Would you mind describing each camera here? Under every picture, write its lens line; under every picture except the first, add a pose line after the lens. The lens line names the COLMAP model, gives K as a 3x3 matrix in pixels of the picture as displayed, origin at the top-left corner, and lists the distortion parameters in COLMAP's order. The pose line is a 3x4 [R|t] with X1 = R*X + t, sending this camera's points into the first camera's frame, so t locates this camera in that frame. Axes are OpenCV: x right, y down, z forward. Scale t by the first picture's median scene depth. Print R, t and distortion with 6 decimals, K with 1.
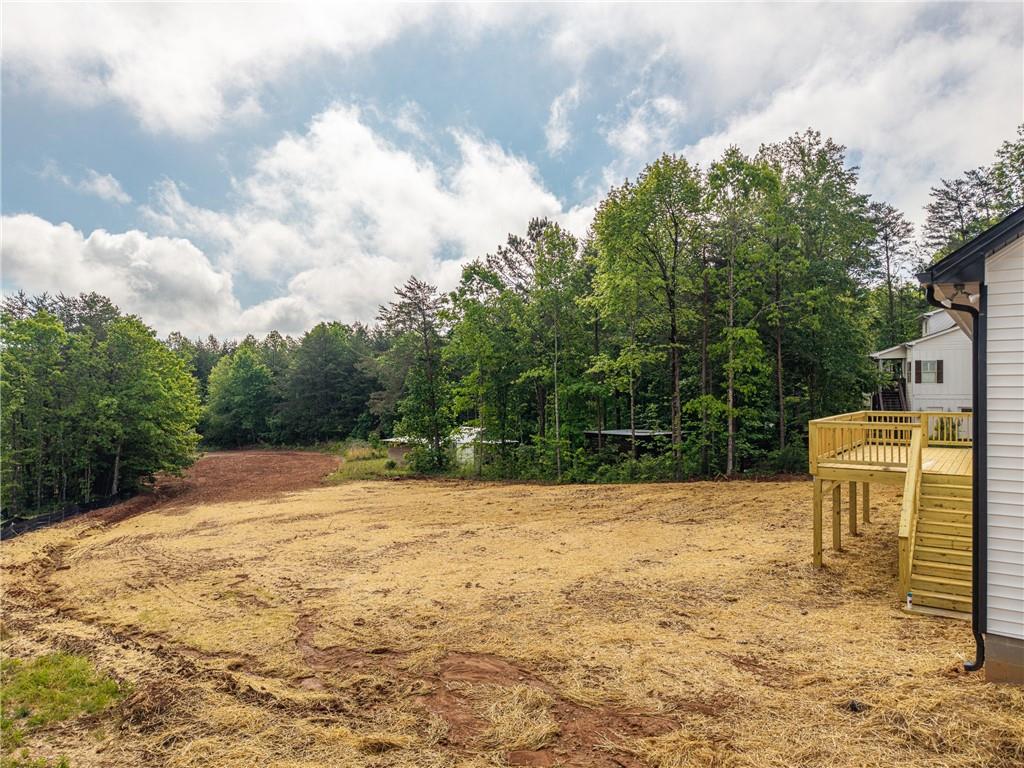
lens RADIAL K [[683.2, 0, 512.1], [0, 683.2, 382.5], [0, 0, 1]] dist [0.004094, -0.002789]
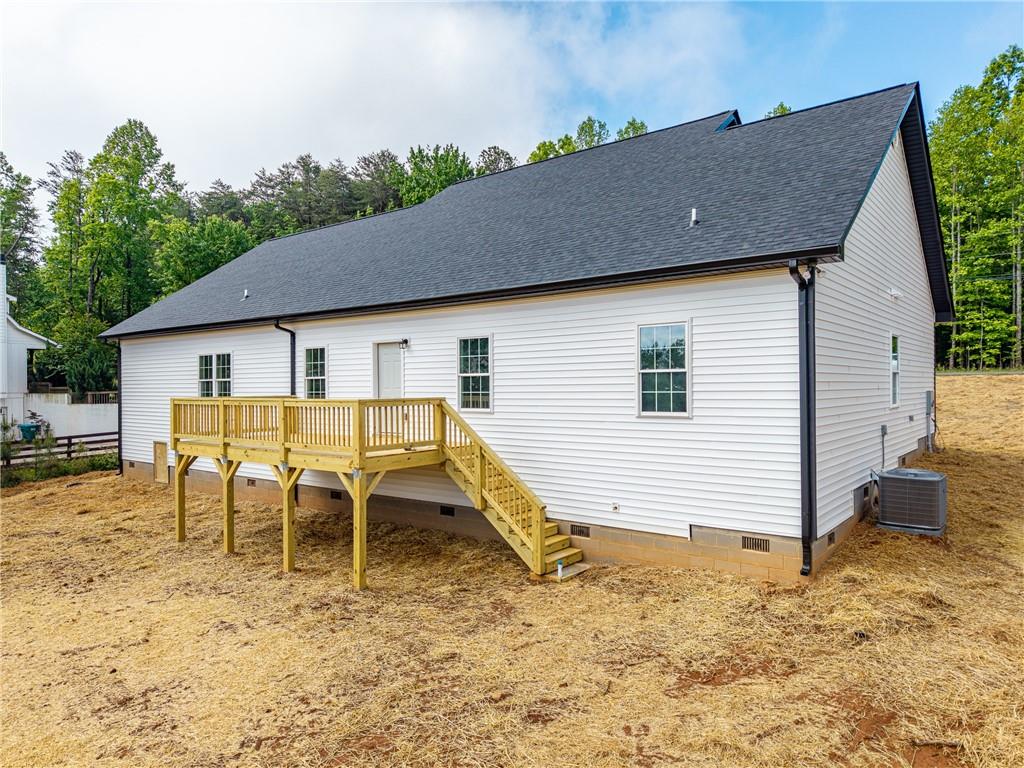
lens RADIAL K [[683.2, 0, 514.7], [0, 683.2, 385.8], [0, 0, 1]] dist [0.004094, -0.002789]
pose [[0.058405, 0.001141, 0.998292, -0.327516], [0.011189, 0.999936, -0.001797, 0.046614], [-0.998230, 0.011275, 0.058389, 0.817494]]
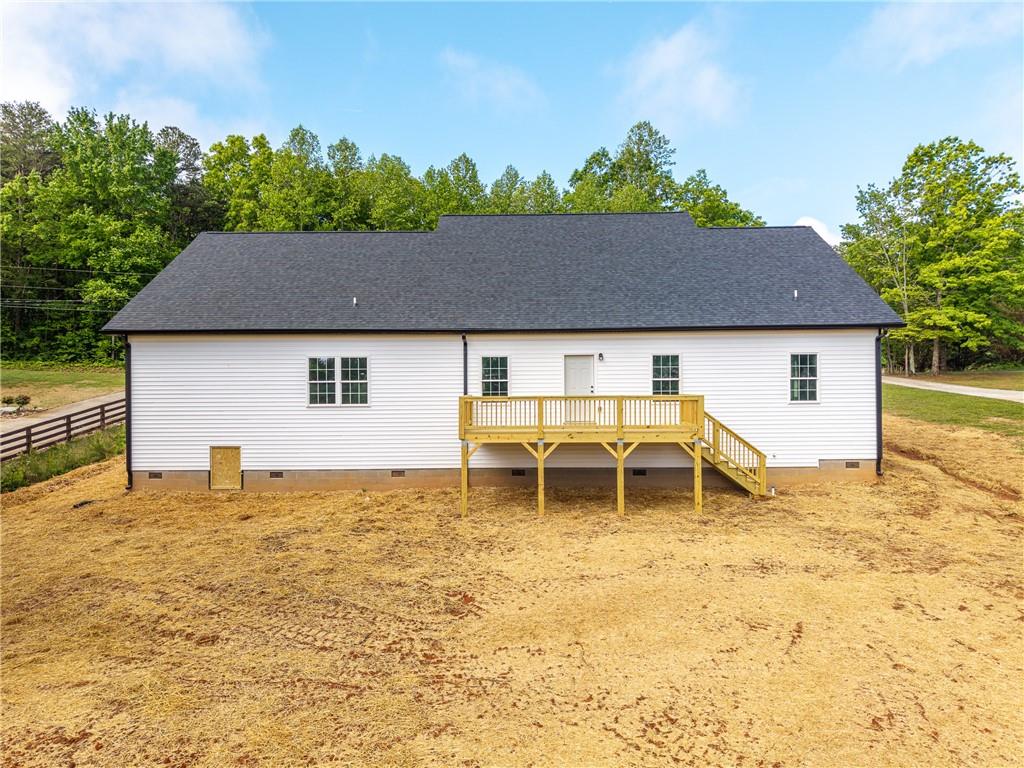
lens RADIAL K [[683.2, 0, 513.0], [0, 683.2, 384.4], [0, 0, 1]] dist [0.004094, -0.002789]
pose [[-0.556500, 0.008185, 0.830807, -0.392212], [0.011208, 0.999934, -0.002344, 0.039810], [-0.830772, 0.008008, -0.556556, 1.892692]]
